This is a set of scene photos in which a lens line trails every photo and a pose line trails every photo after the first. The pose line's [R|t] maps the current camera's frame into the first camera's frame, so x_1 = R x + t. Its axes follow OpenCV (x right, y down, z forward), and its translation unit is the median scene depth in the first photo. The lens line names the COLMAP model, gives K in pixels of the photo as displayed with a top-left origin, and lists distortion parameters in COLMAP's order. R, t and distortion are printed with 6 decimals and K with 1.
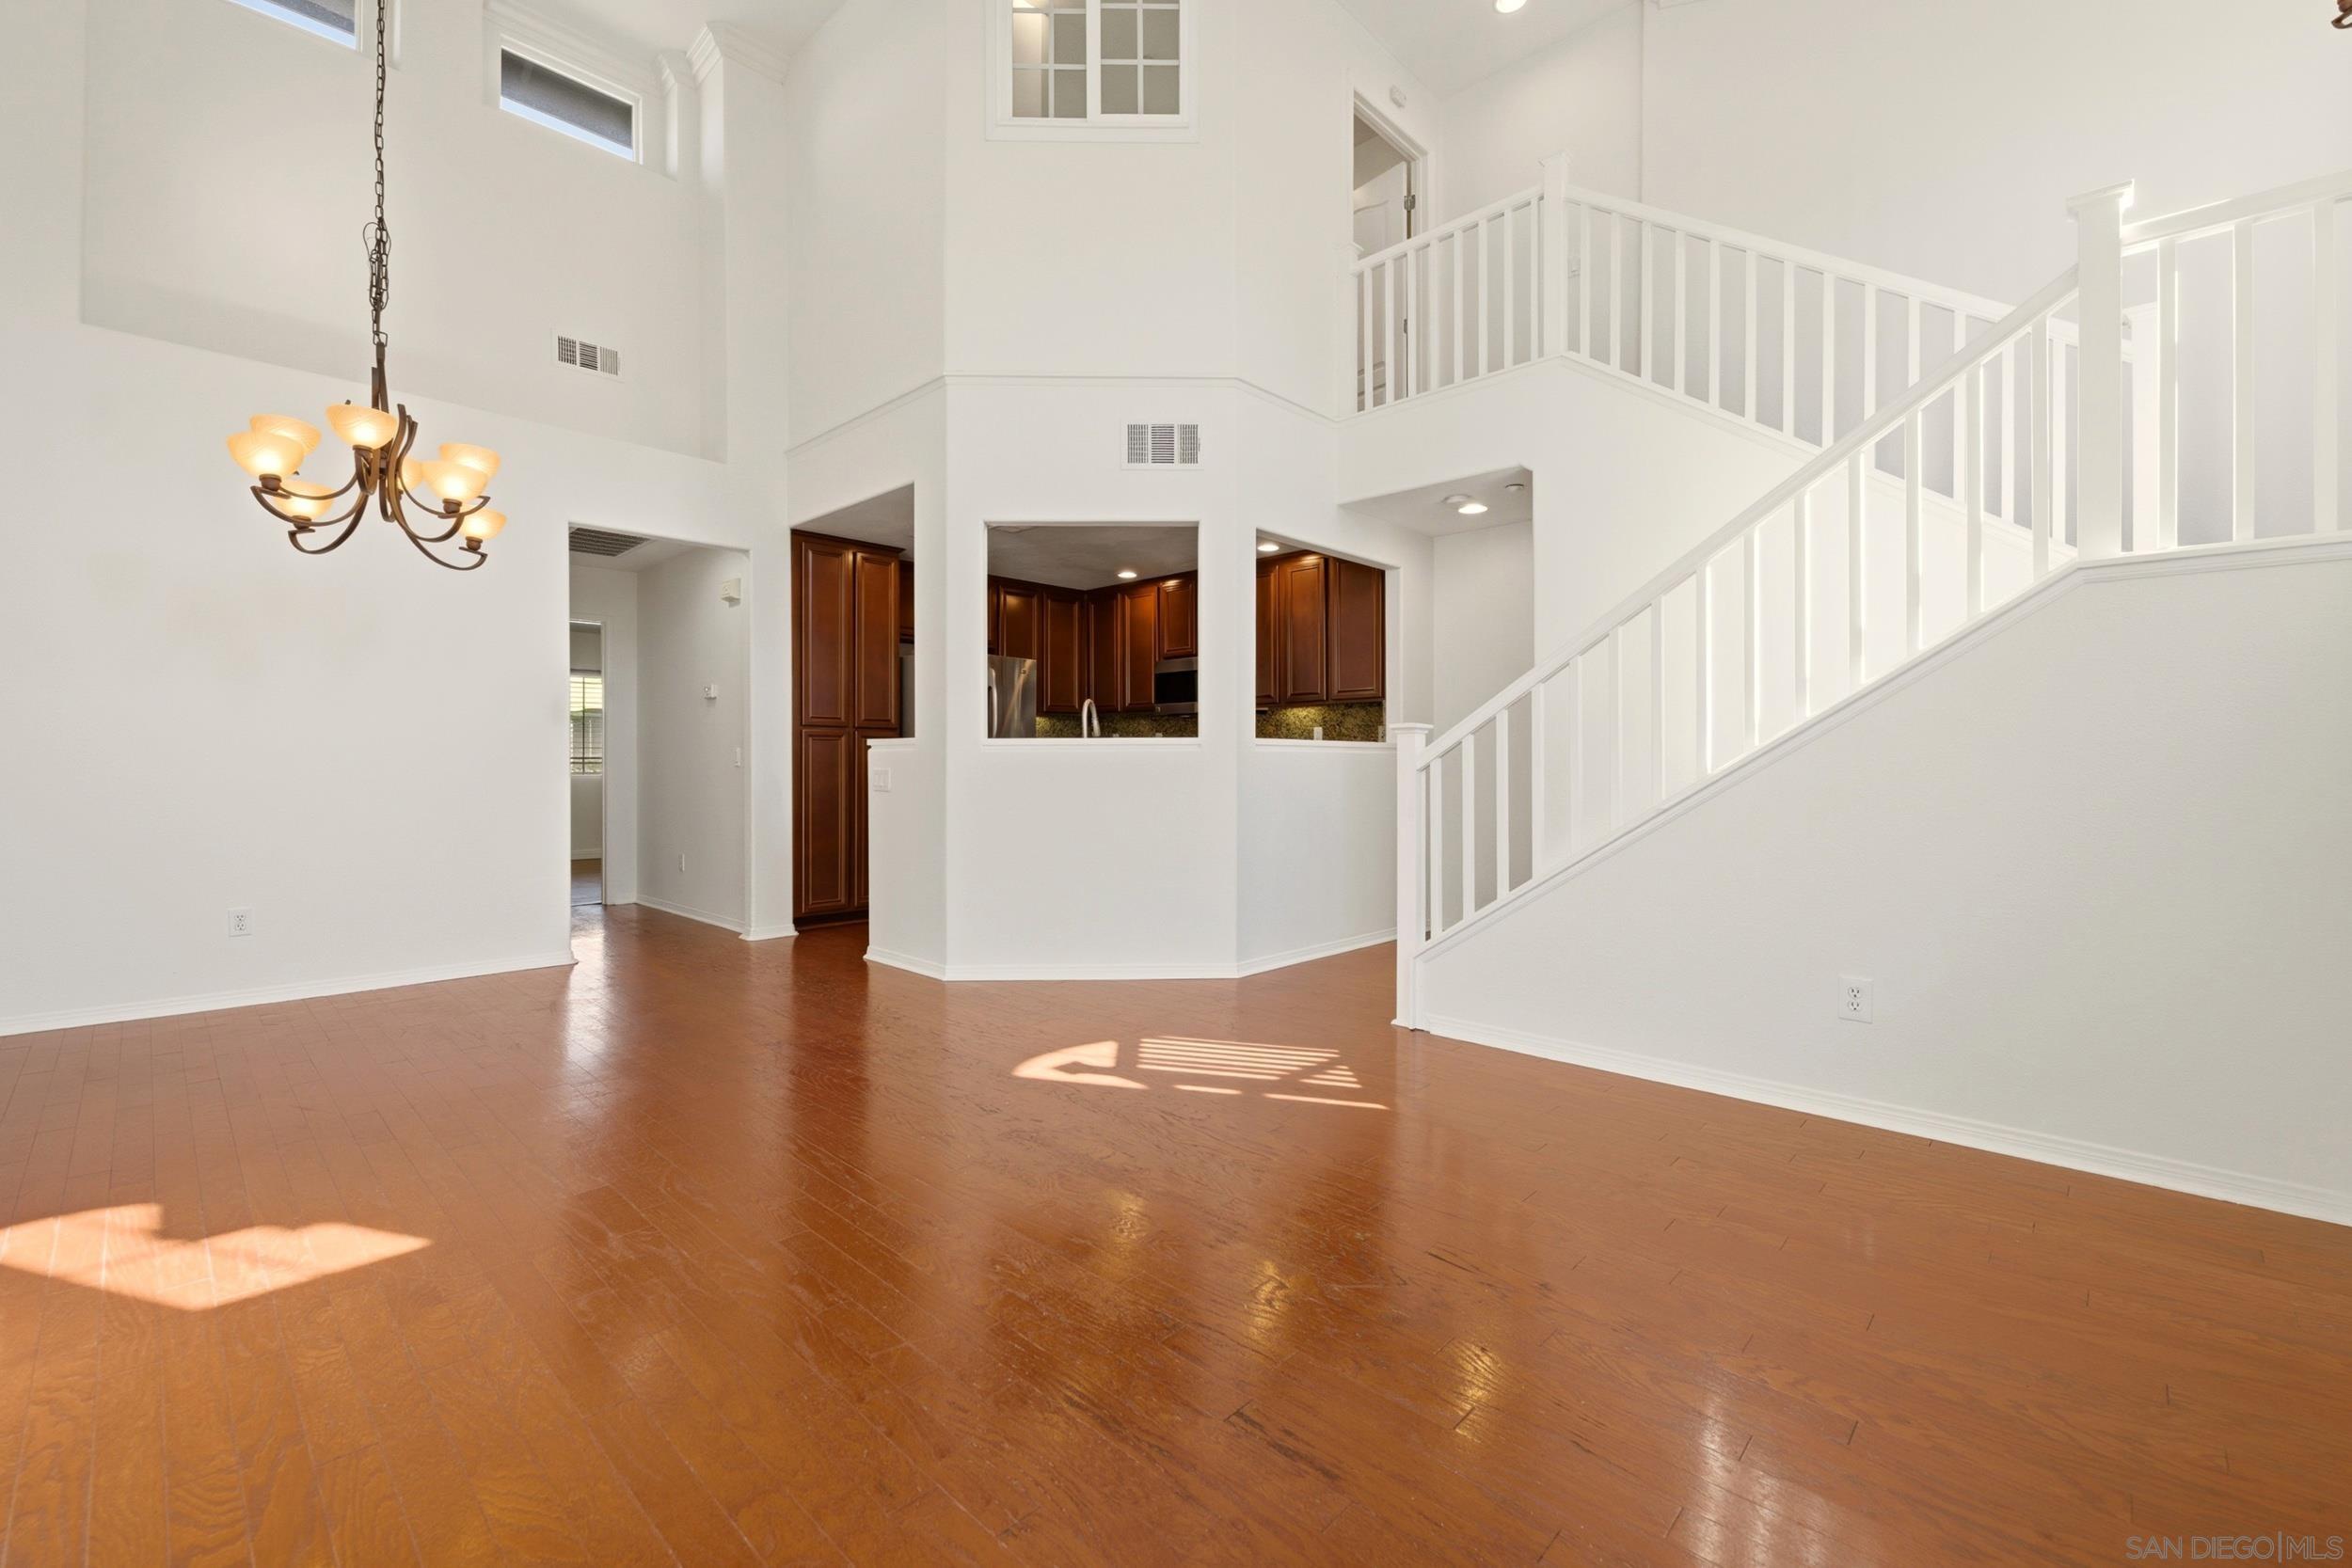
lens RADIAL K [[953.6, 0, 1185.6], [0, 953.6, 775.7], [0, 0, 1]] dist [0.001770, -0.006950]
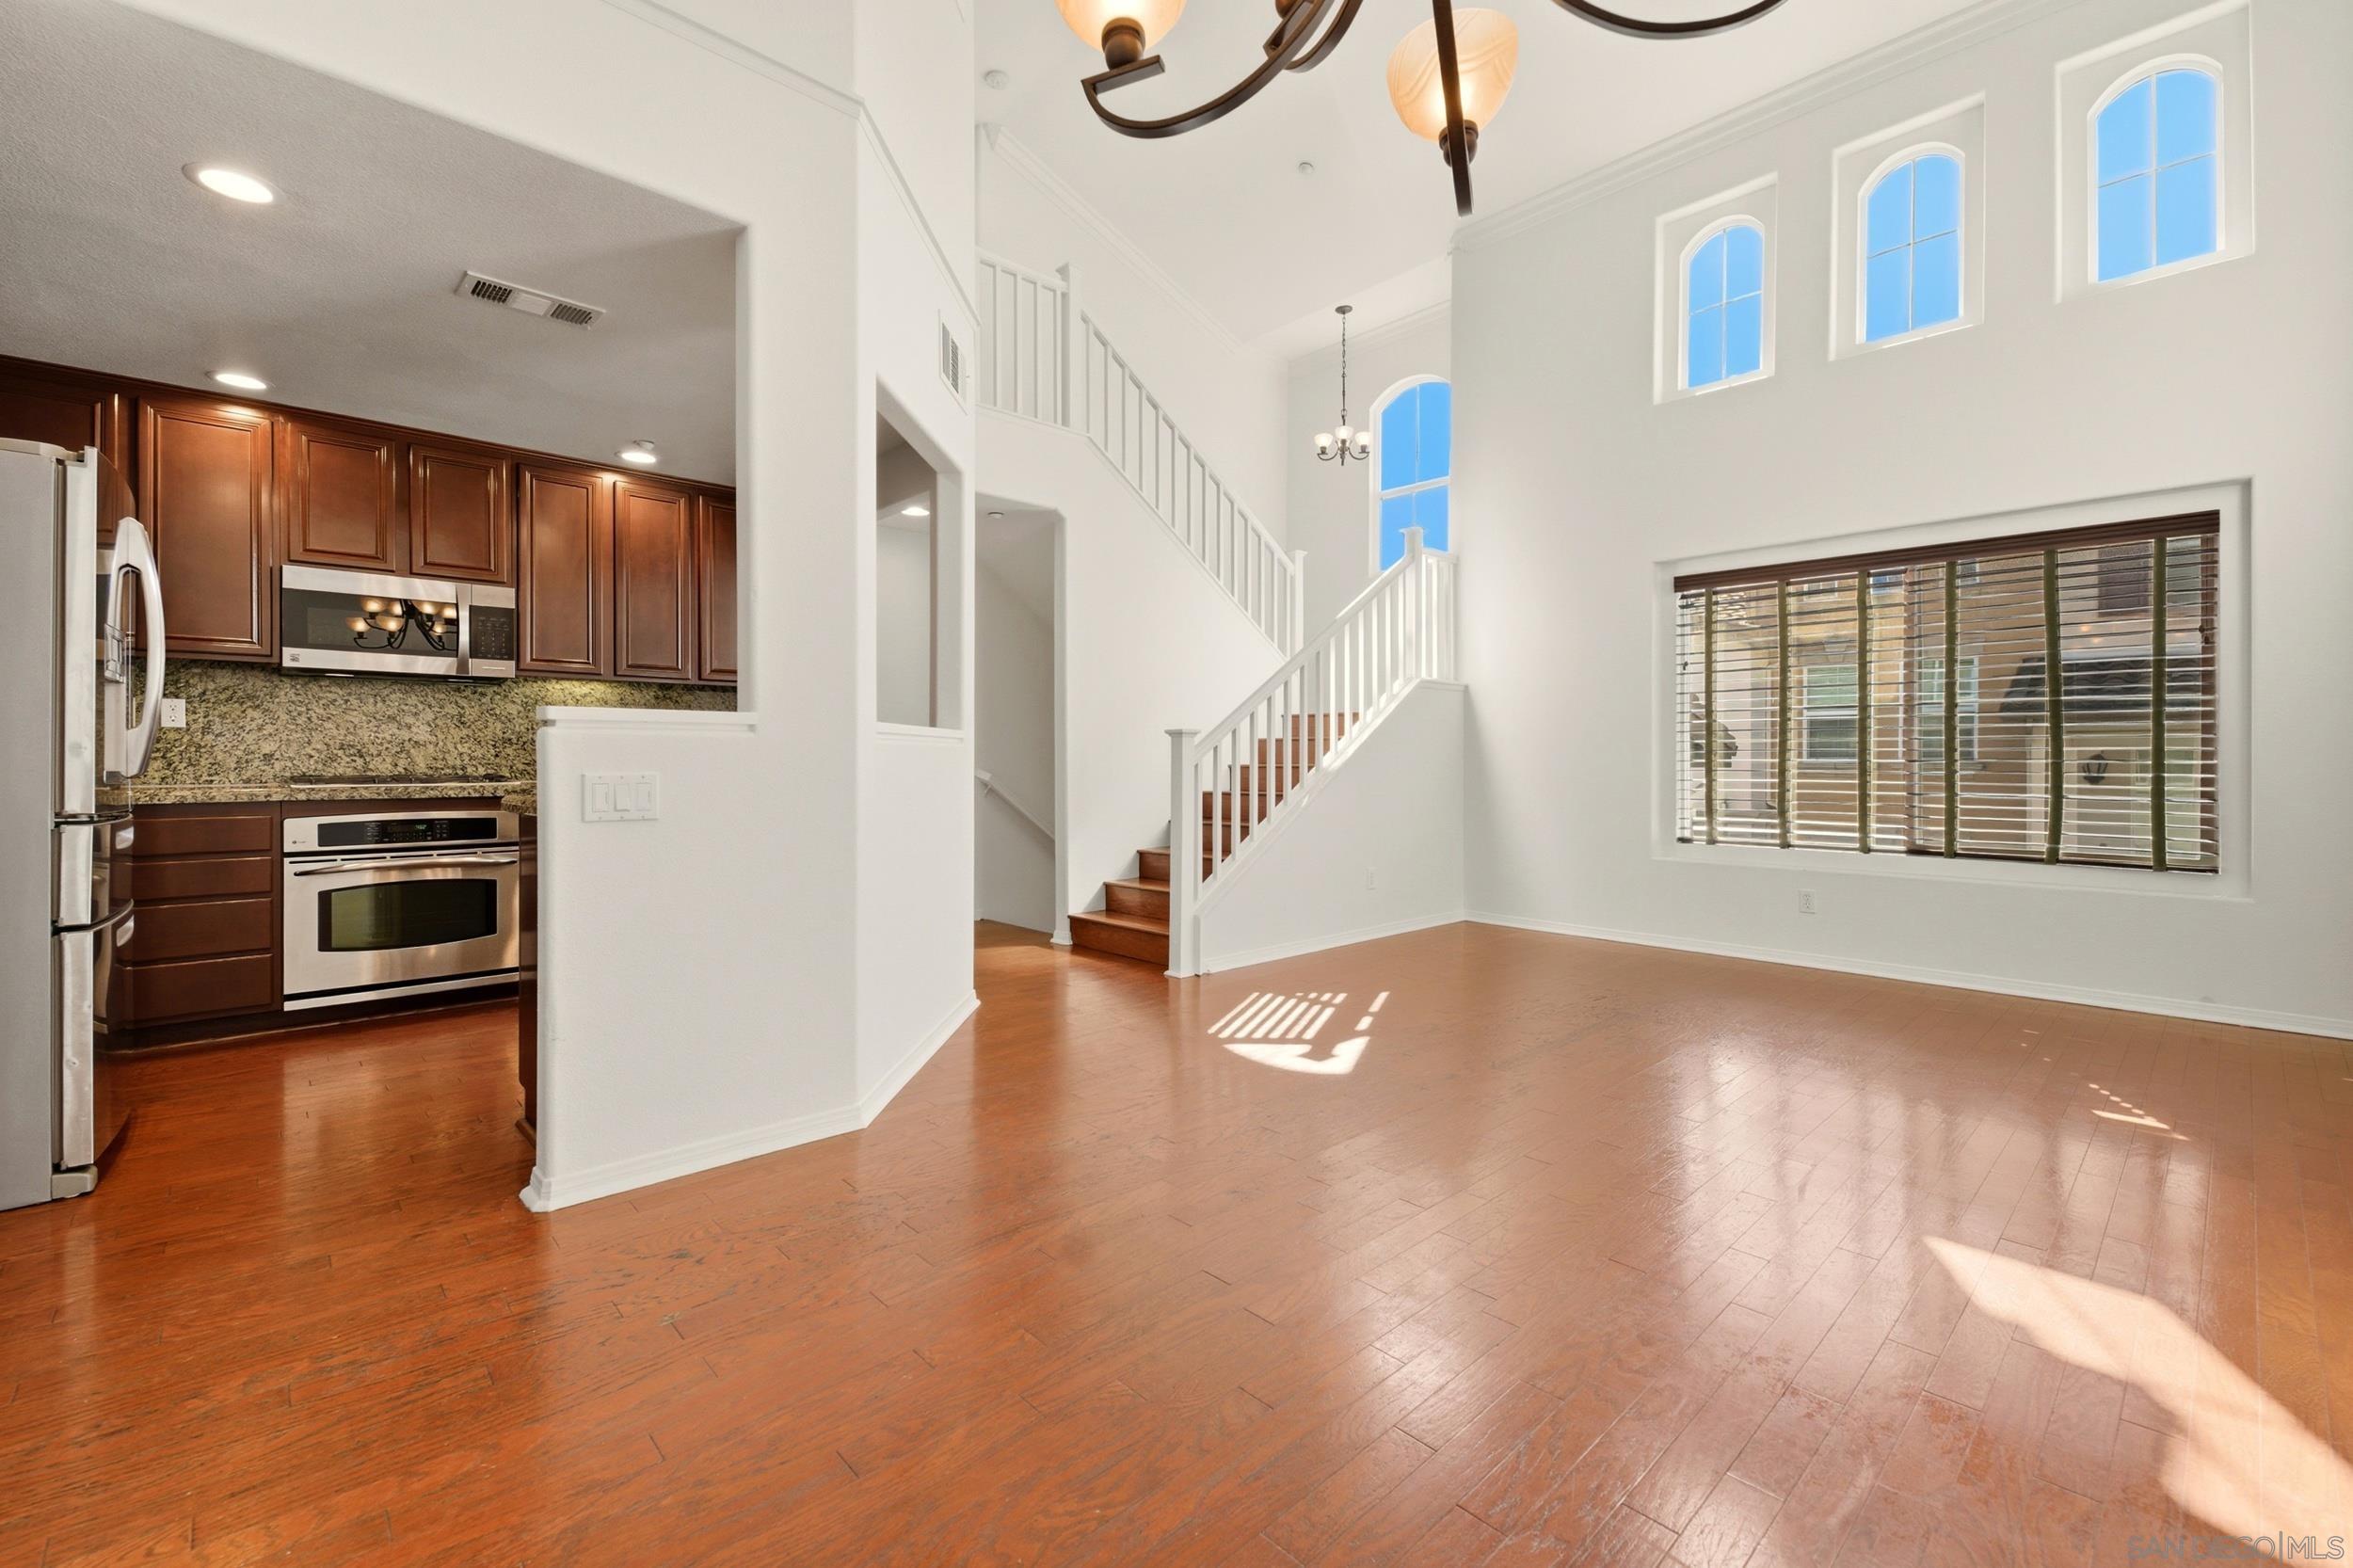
lens RADIAL K [[991.4, 0, 1117.7], [0, 991.4, 741.2], [0, 0, 1]] dist [0.000080, -0.000180]
pose [[0.107038, 0.006404, 0.994234, -1.194498], [-0.012752, 0.999906, -0.005067, -0.034478], [-0.994173, -0.012136, 0.107110, 1.069288]]
